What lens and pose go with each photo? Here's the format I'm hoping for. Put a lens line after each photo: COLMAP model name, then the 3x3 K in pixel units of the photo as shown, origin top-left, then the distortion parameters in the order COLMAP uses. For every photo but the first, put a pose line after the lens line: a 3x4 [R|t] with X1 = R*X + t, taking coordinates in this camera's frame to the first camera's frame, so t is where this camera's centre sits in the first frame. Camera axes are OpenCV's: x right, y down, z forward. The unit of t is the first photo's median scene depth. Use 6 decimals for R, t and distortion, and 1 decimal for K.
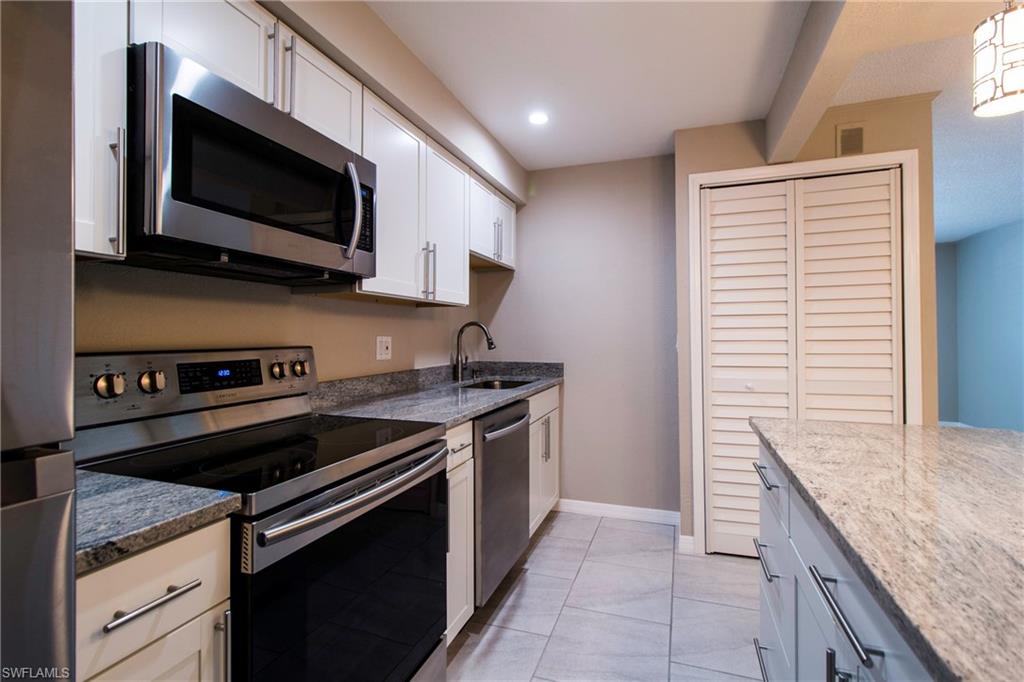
lens RADIAL K [[472.2, 0, 518.1], [0, 472.2, 332.4], [0, 0, 1]] dist [0.001984, 0.000794]
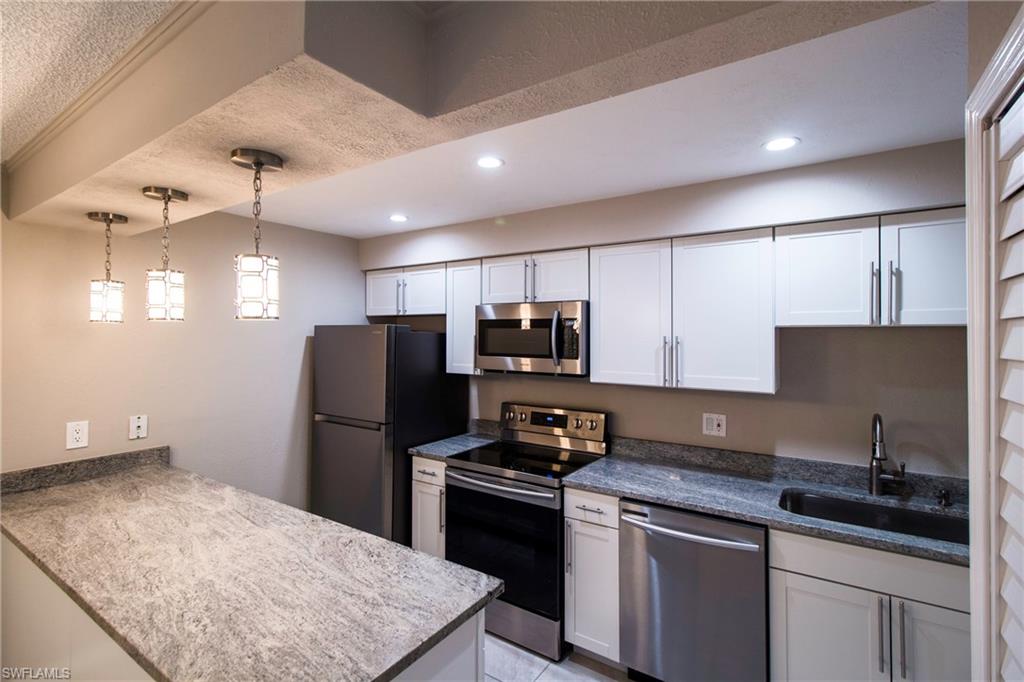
lens RADIAL K [[472.2, 0, 519.1], [0, 472.2, 332.6], [0, 0, 1]] dist [0.001984, 0.000794]
pose [[-0.246679, -0.003290, -0.969092, 0.893429], [0.004453, 0.999980, -0.004528, -0.178391], [0.969087, -0.005433, -0.246660, 0.850823]]
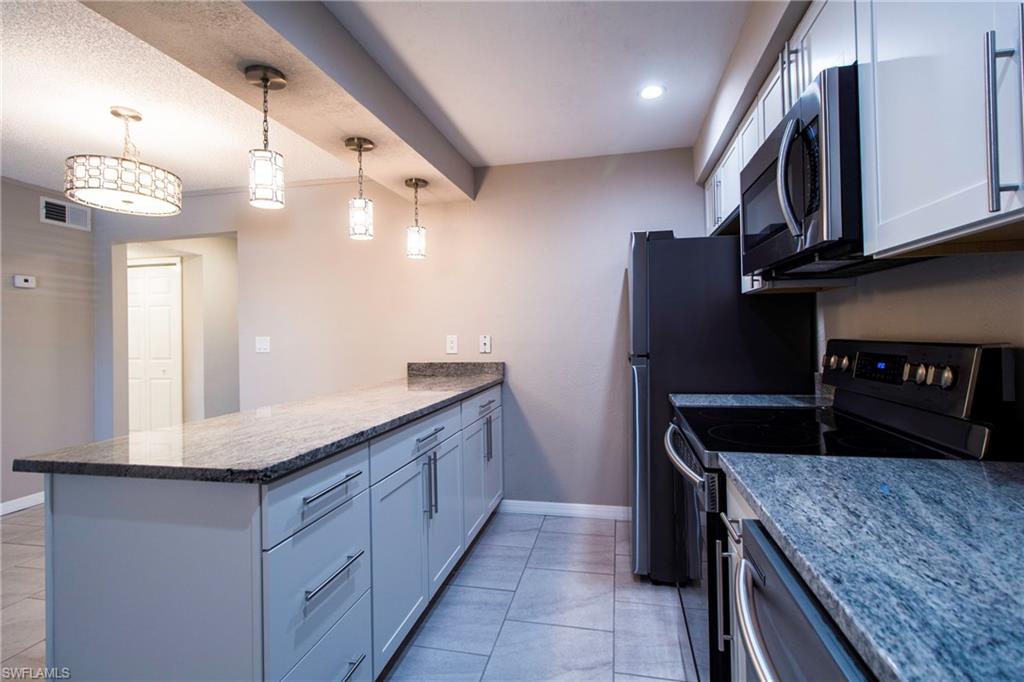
lens RADIAL K [[472.2, 0, 519.6], [0, 472.2, 331.0], [0, 0, 1]] dist [0.001984, 0.000794]
pose [[-0.990580, 0.020694, -0.135361, 0.158912], [0.022243, 0.999703, -0.009941, 0.003313], [0.135115, -0.012858, -0.990746, 1.150213]]
